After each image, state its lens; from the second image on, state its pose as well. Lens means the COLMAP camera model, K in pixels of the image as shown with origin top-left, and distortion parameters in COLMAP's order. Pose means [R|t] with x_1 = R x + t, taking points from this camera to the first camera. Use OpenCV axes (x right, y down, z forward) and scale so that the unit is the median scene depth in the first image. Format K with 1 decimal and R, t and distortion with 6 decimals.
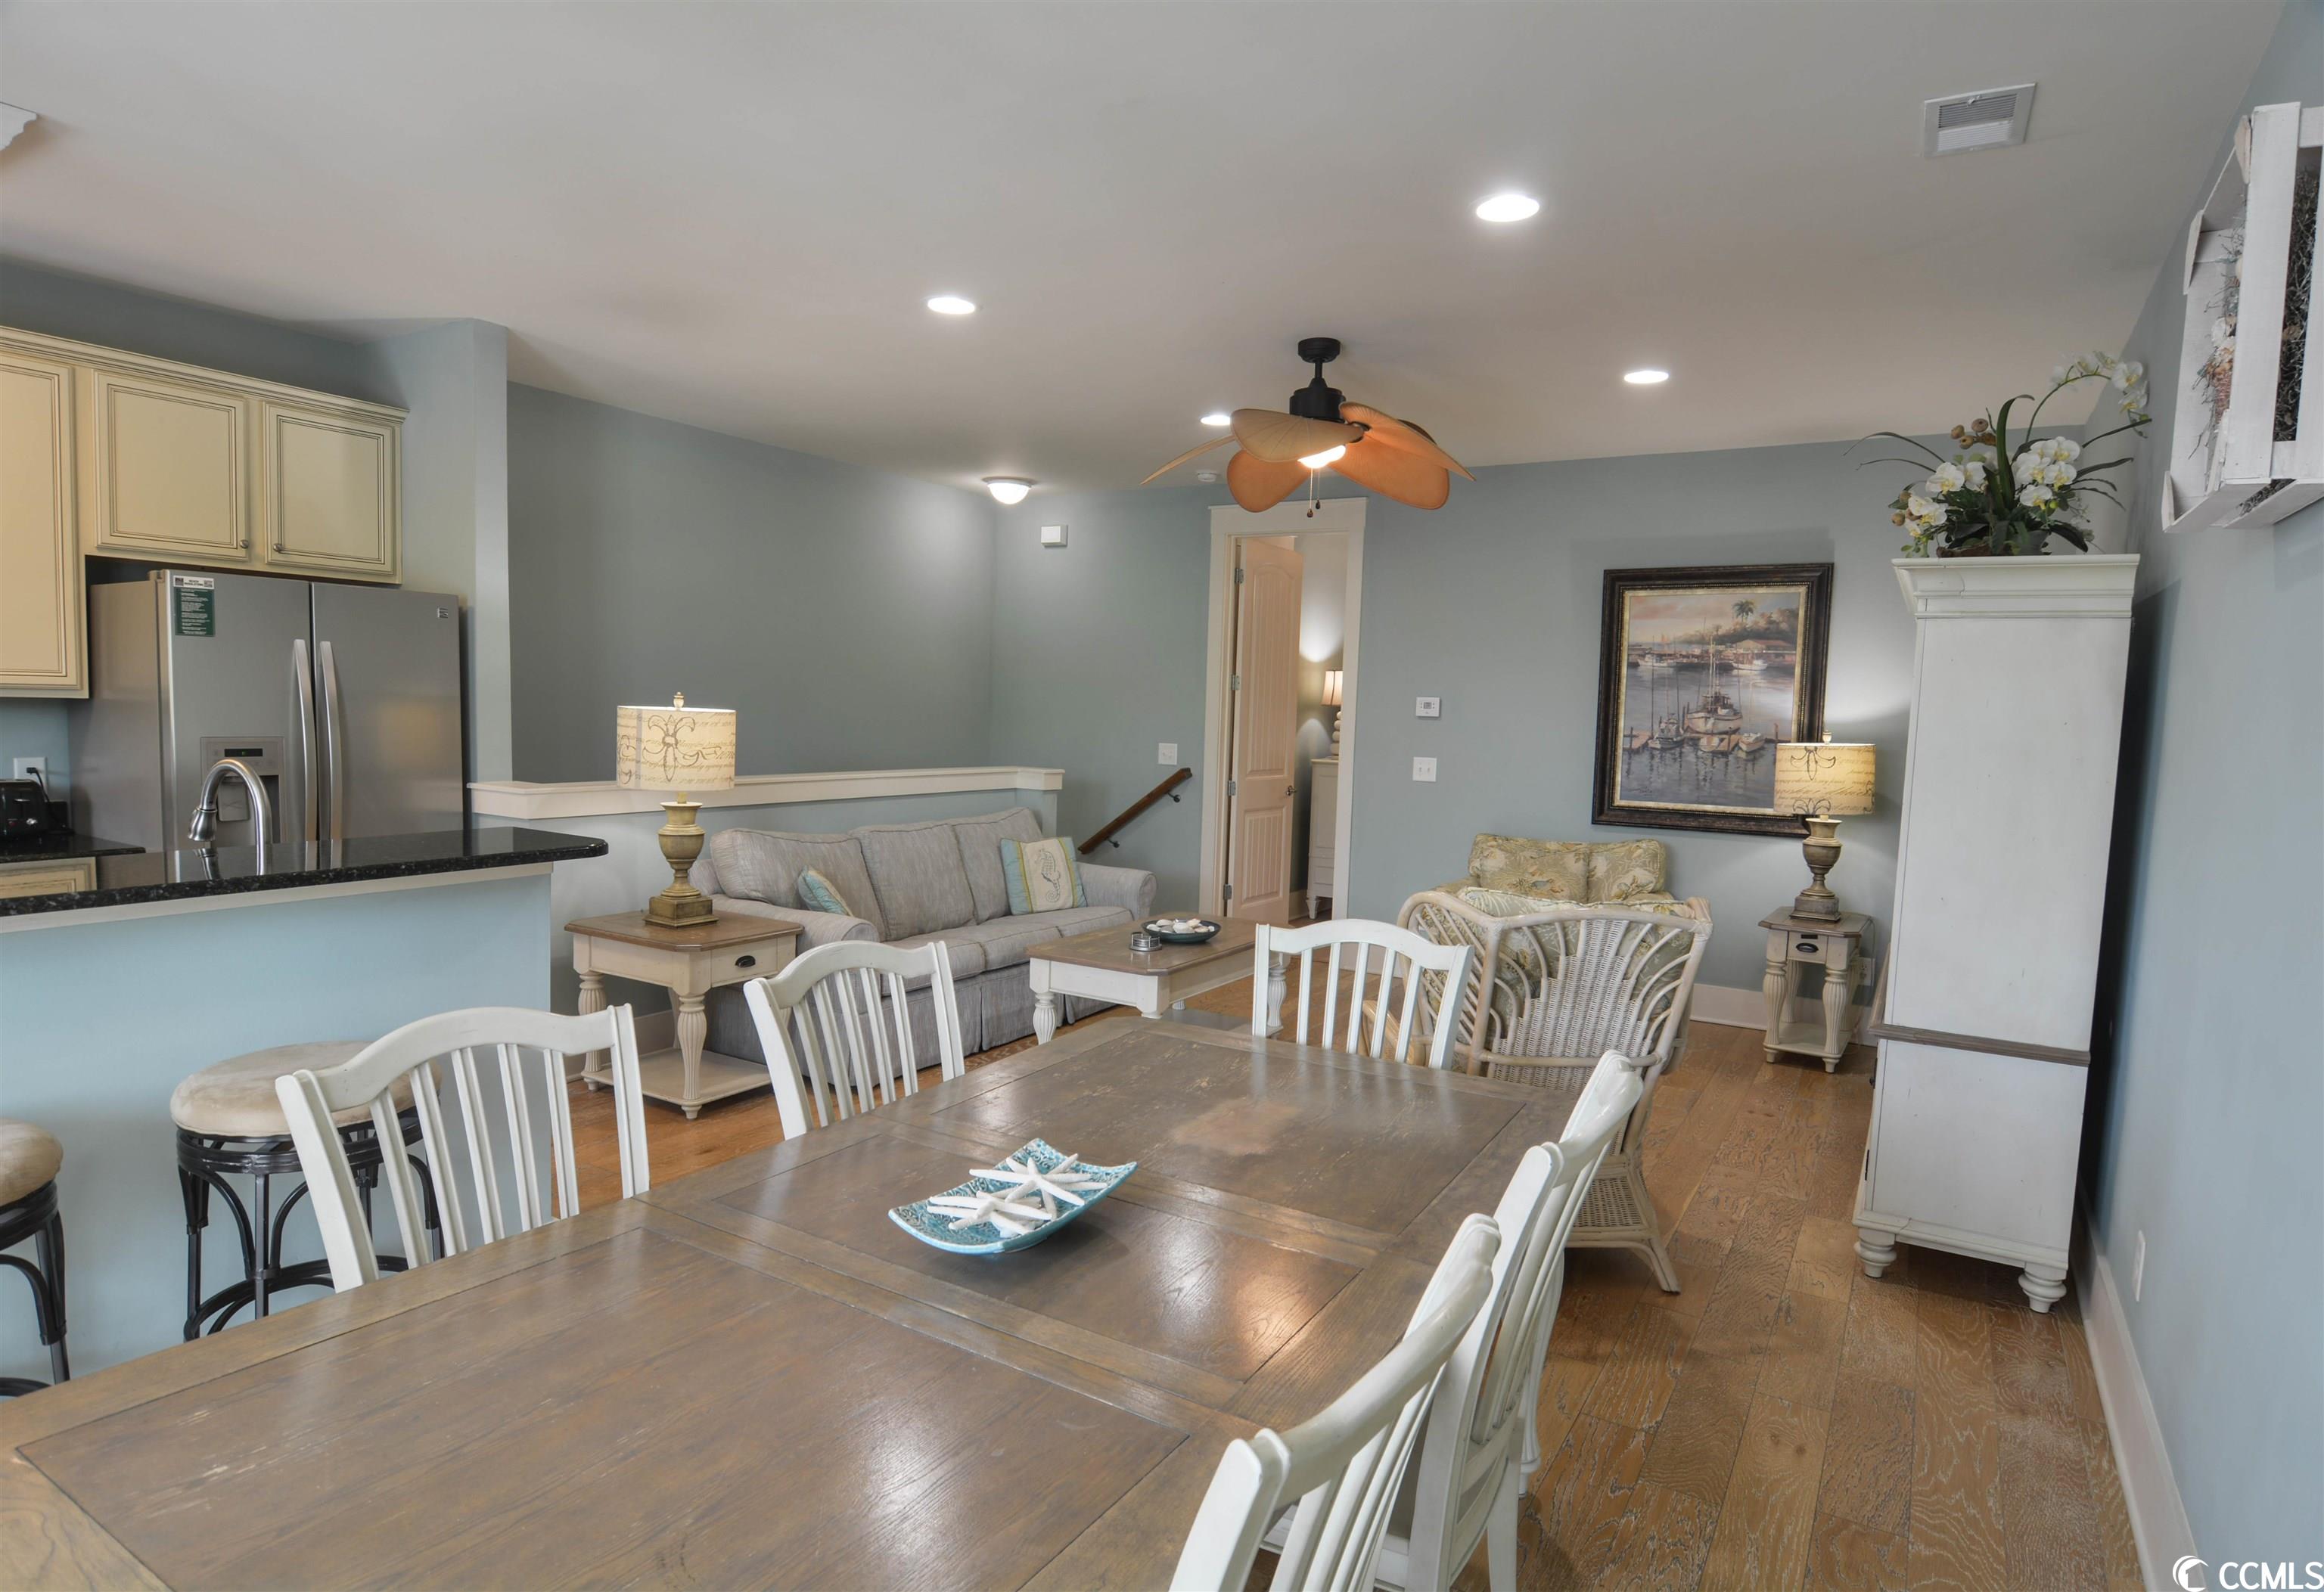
lens RADIAL K [[1257.1, 0, 1149.5], [0, 1257.1, 802.3], [0, 0, 1]] dist [0.007022, 0.001227]
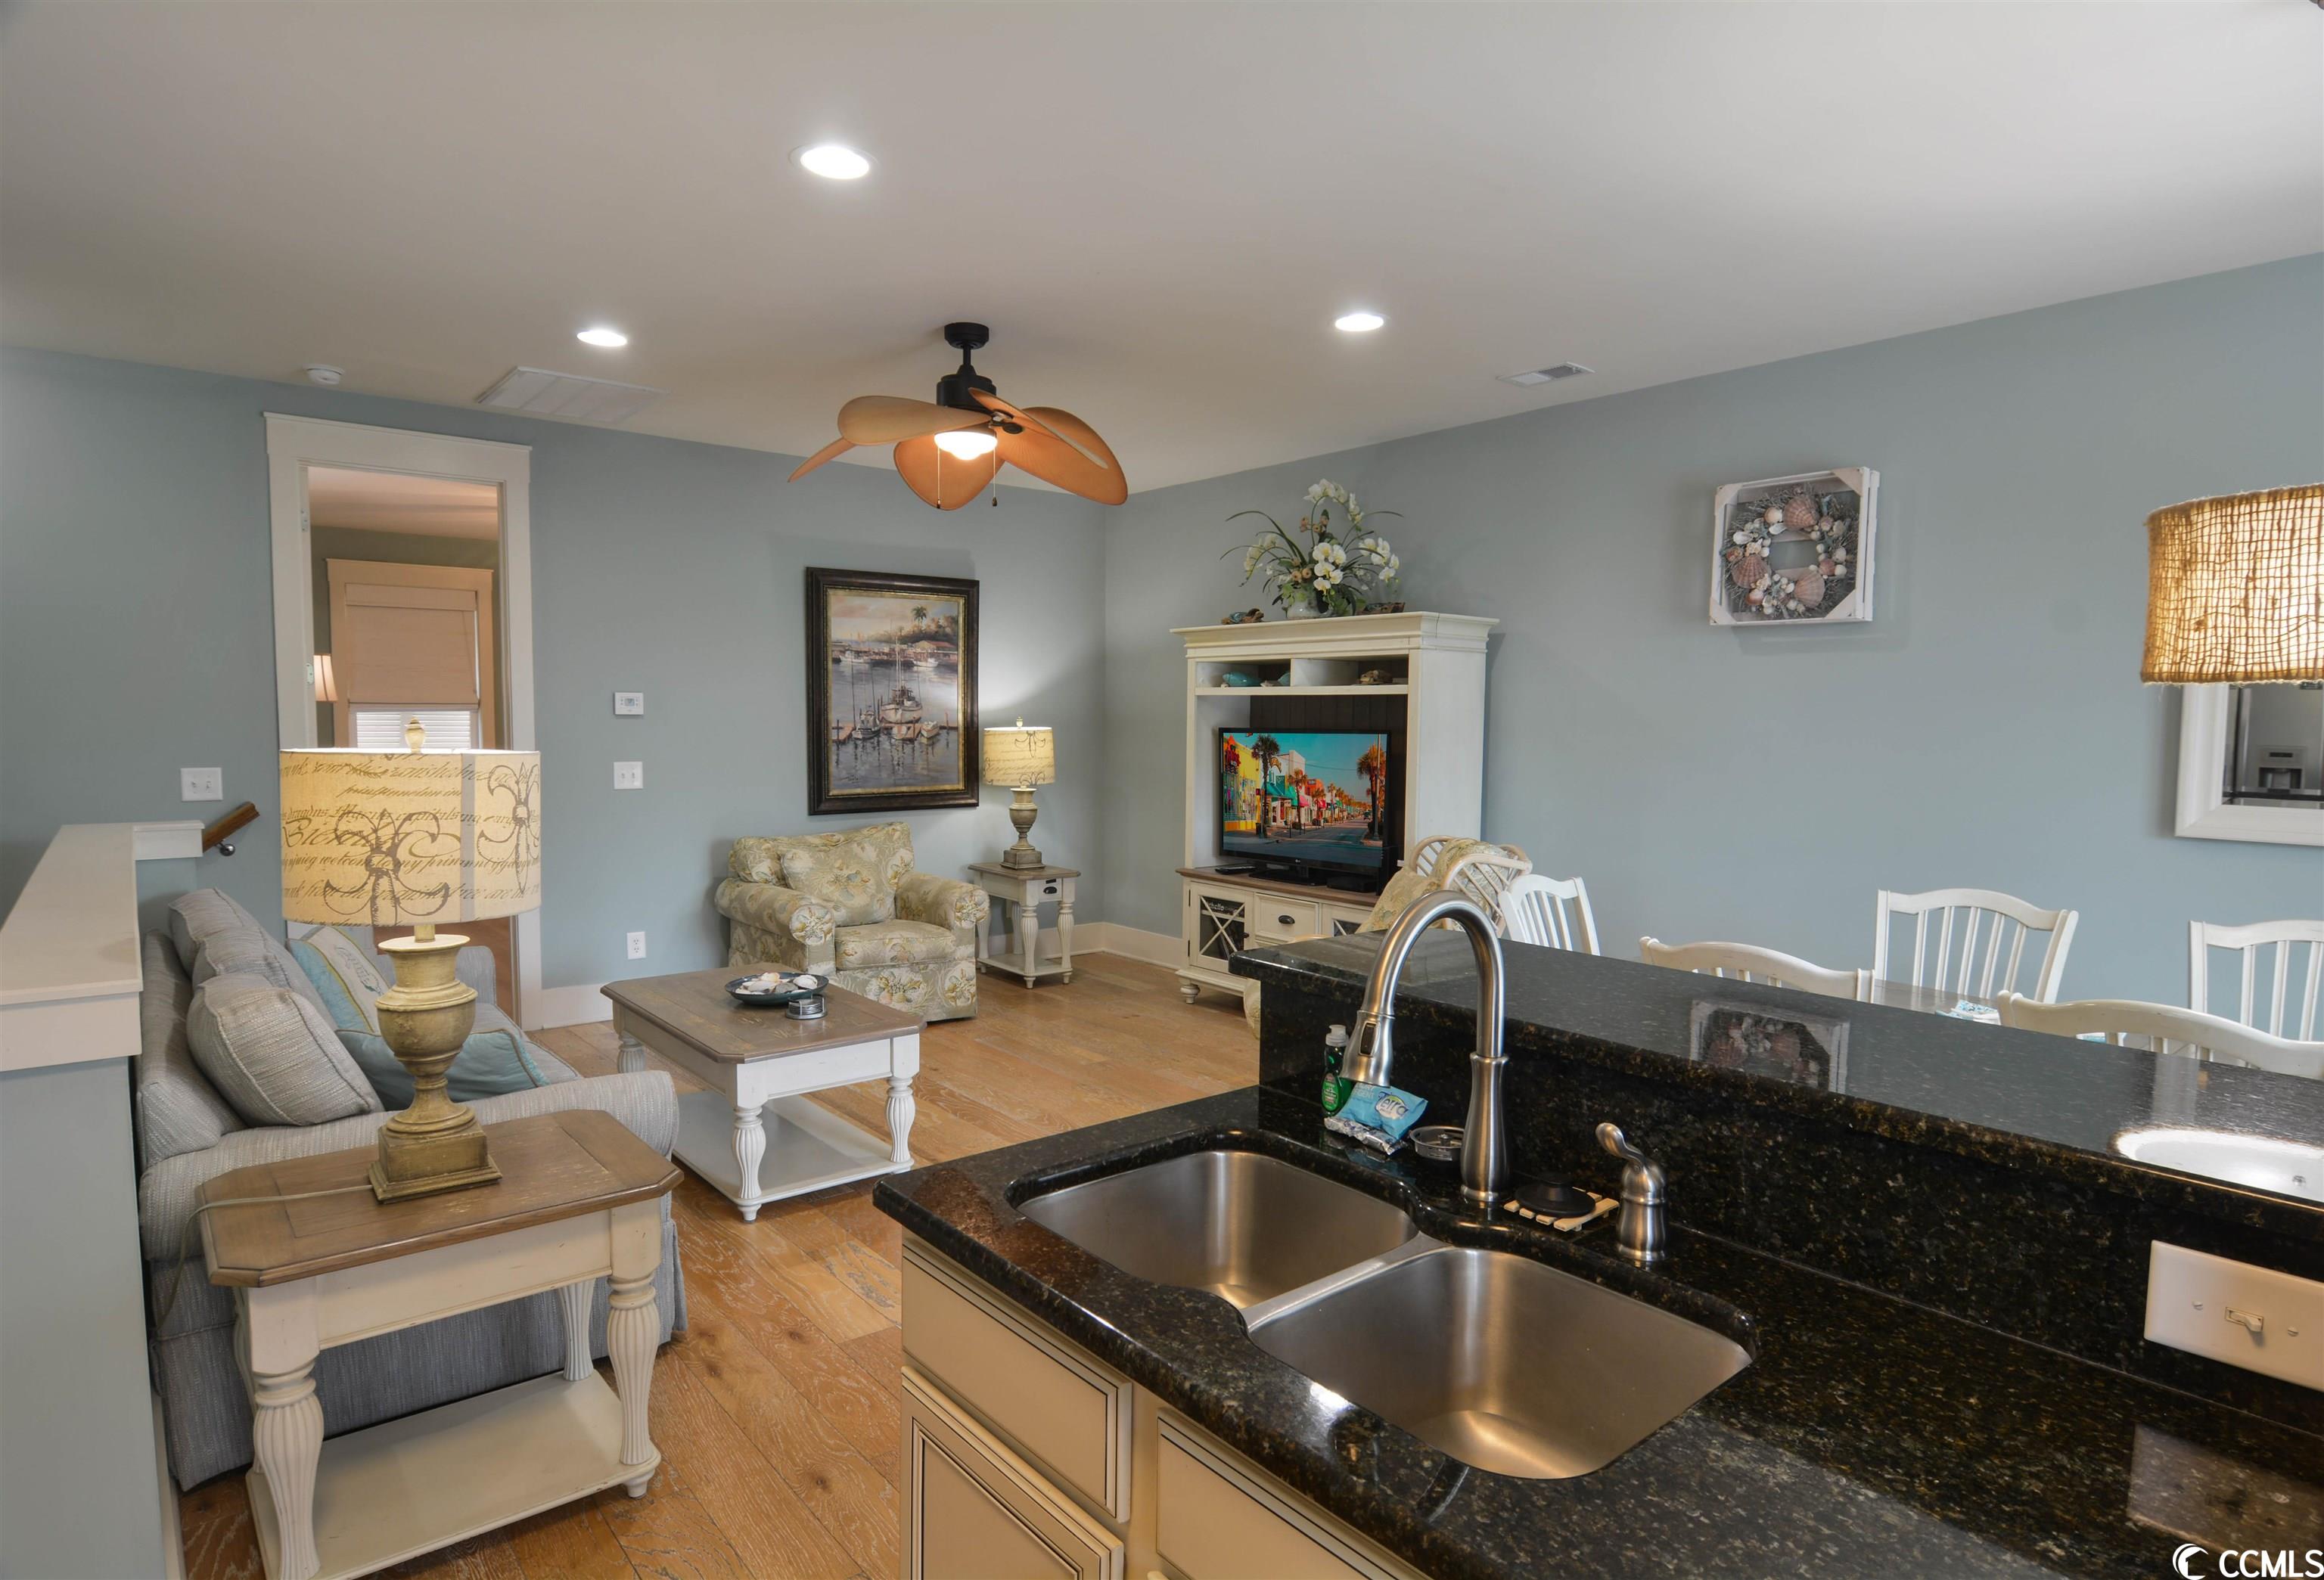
lens RADIAL K [[1261.9, 0, 1154.9], [0, 1261.9, 794.2], [0, 0, 1]] dist [-0.006185, -0.000283]
pose [[0.339685, -0.089207, 0.936299, -0.538353], [0.076322, 0.994823, 0.067094, -0.049717], [-0.937438, 0.048669, 0.344735, 0.403565]]
